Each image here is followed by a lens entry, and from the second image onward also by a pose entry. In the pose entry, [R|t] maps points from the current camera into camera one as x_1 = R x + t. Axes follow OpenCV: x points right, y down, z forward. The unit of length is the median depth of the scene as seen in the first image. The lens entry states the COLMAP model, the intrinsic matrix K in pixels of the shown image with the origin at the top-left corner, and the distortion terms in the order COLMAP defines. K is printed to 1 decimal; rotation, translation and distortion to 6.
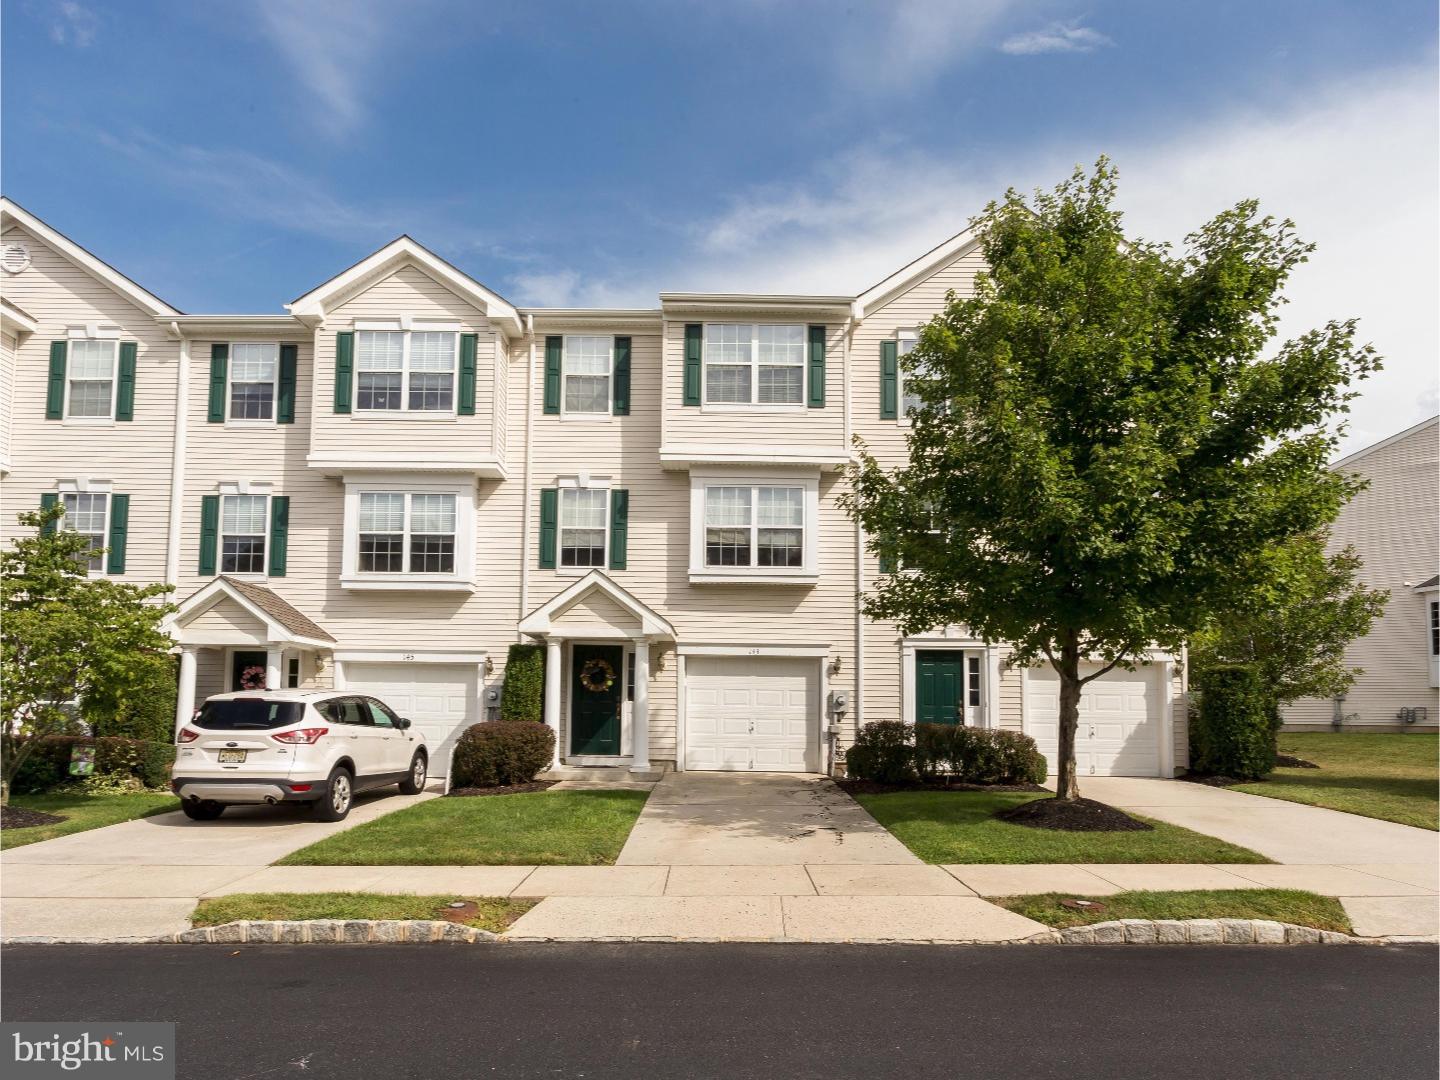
lens RADIAL K [[796.8, 0, 688.0], [0, 796.8, 537.5], [0, 0, 1]] dist [0.004518, 0.001841]
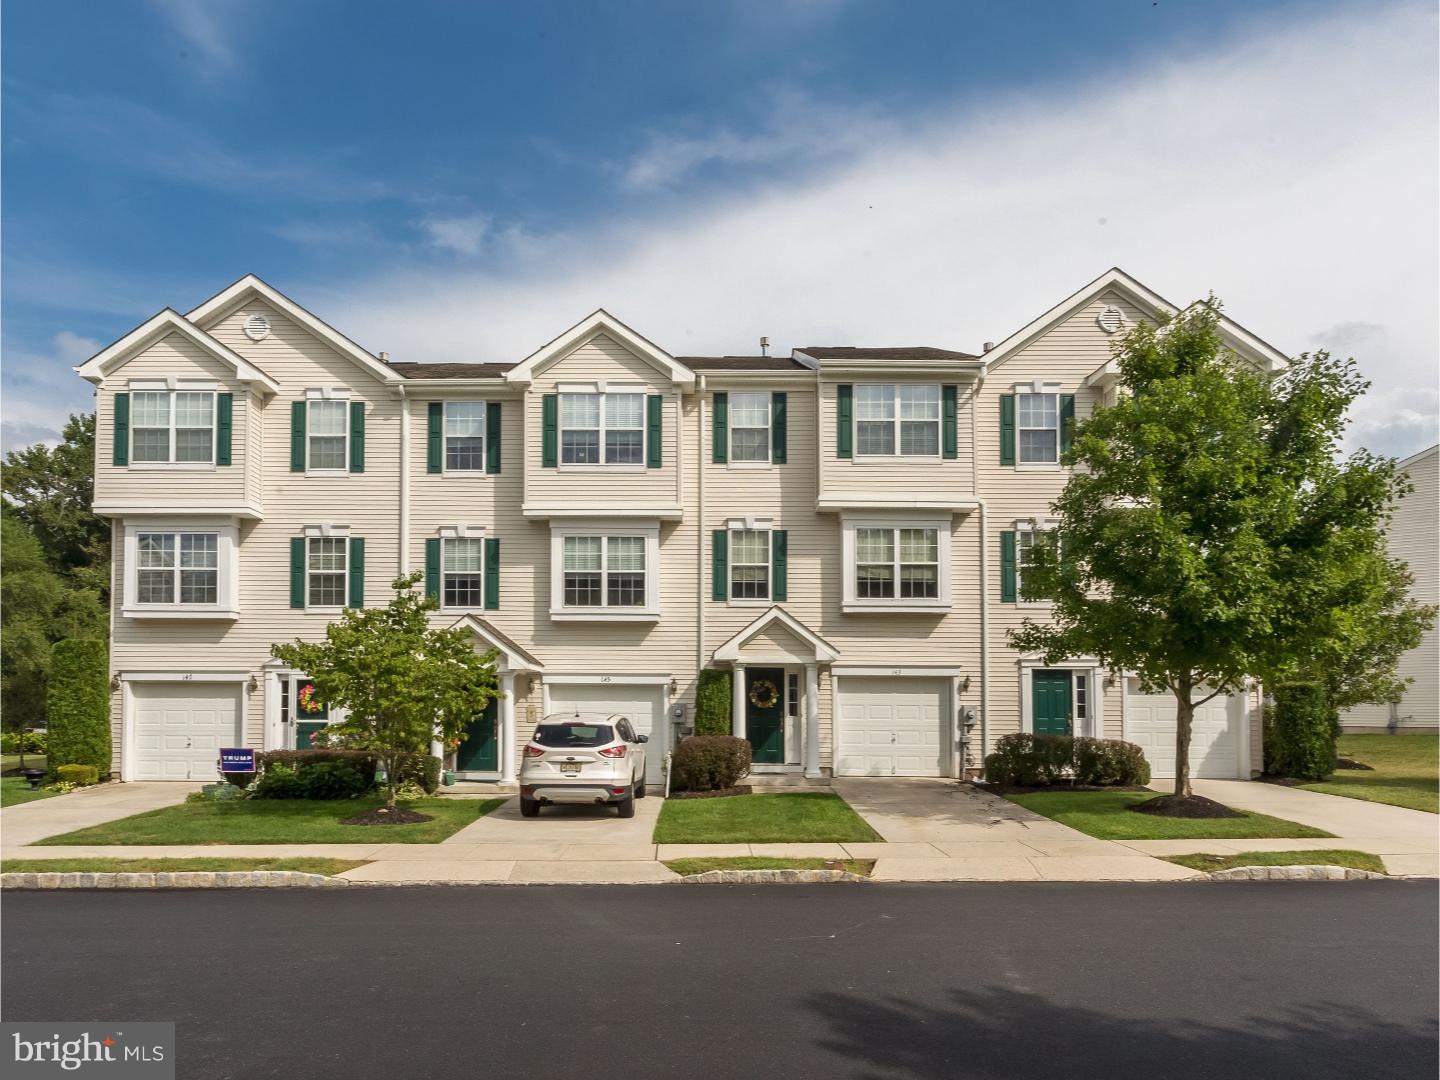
lens RADIAL K [[919.8, 0, 719.9], [0, 919.8, 517.1], [0, 0, 1]] dist [0.007272, 0.000828]
pose [[0.998883, 0.005080, 0.046968, -0.247618], [-0.005483, 0.999949, 0.008461, -0.095015], [-0.046923, -0.008709, 0.998861, -0.325530]]
